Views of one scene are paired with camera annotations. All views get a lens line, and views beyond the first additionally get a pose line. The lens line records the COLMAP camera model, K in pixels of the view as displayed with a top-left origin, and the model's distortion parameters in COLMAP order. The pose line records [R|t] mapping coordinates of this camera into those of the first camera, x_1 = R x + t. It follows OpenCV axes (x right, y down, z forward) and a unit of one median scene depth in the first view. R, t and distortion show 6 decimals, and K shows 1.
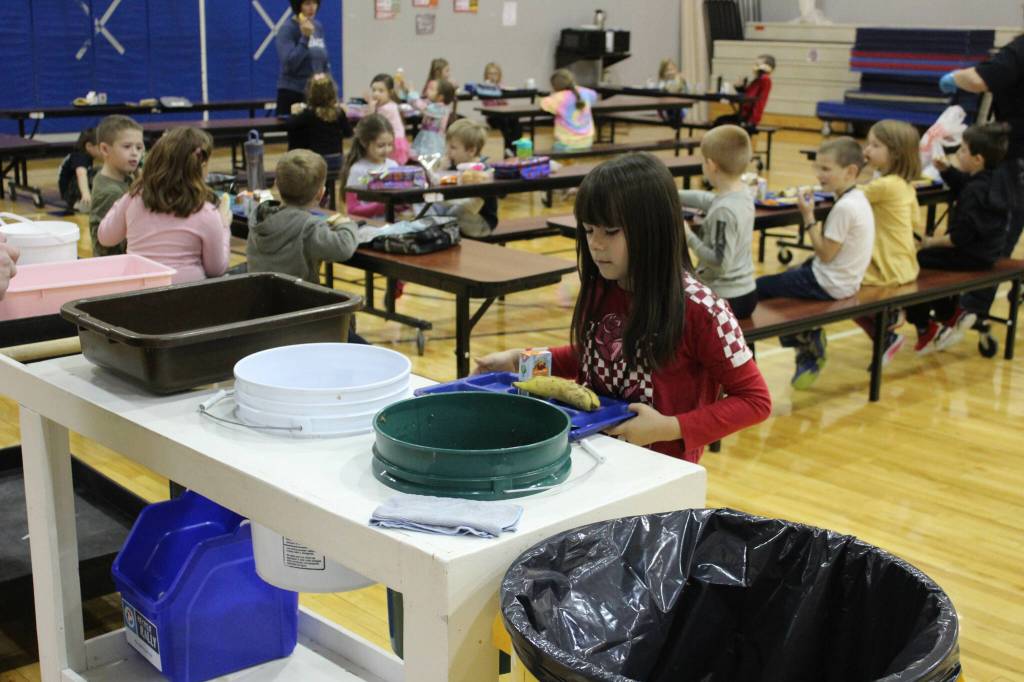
lens RADIAL K [[1681.1, 0, 512.0], [0, 1681.1, 341.0], [0, 0, 1]] dist [0.008311, 0.323762]
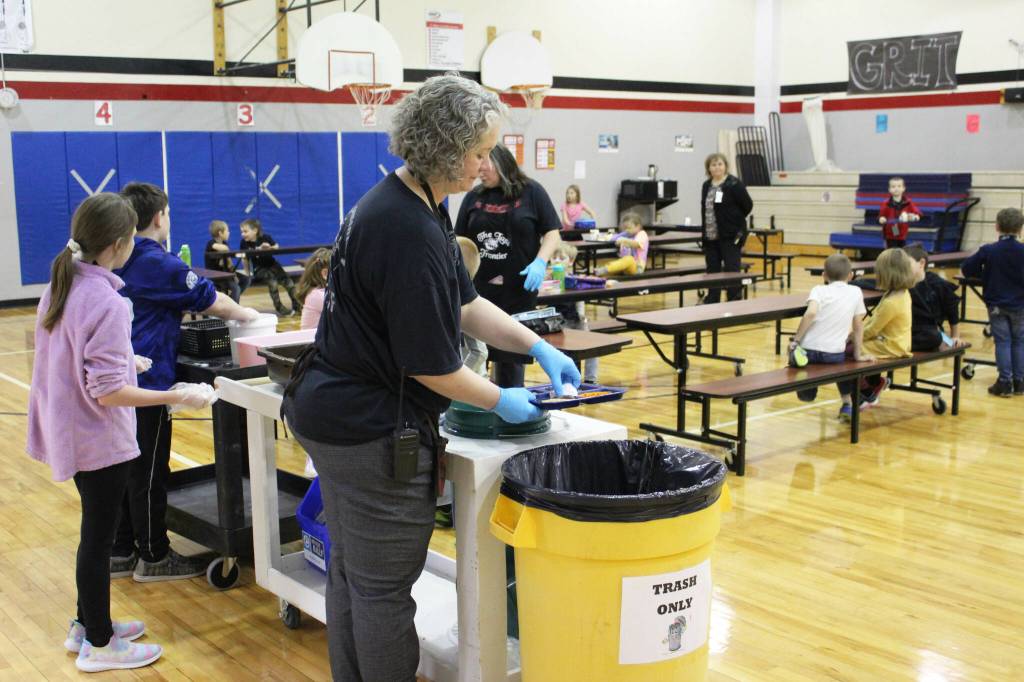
lens RADIAL K [[1681.1, 0, 512.0], [0, 1681.1, 341.0], [0, 0, 1]] dist [0.008311, 0.323762]
pose [[0.998759, -0.019994, -0.045616, 0.002825], [0.015820, 0.995808, -0.090094, 0.047125], [0.047226, 0.089261, 0.994888, -0.249471]]
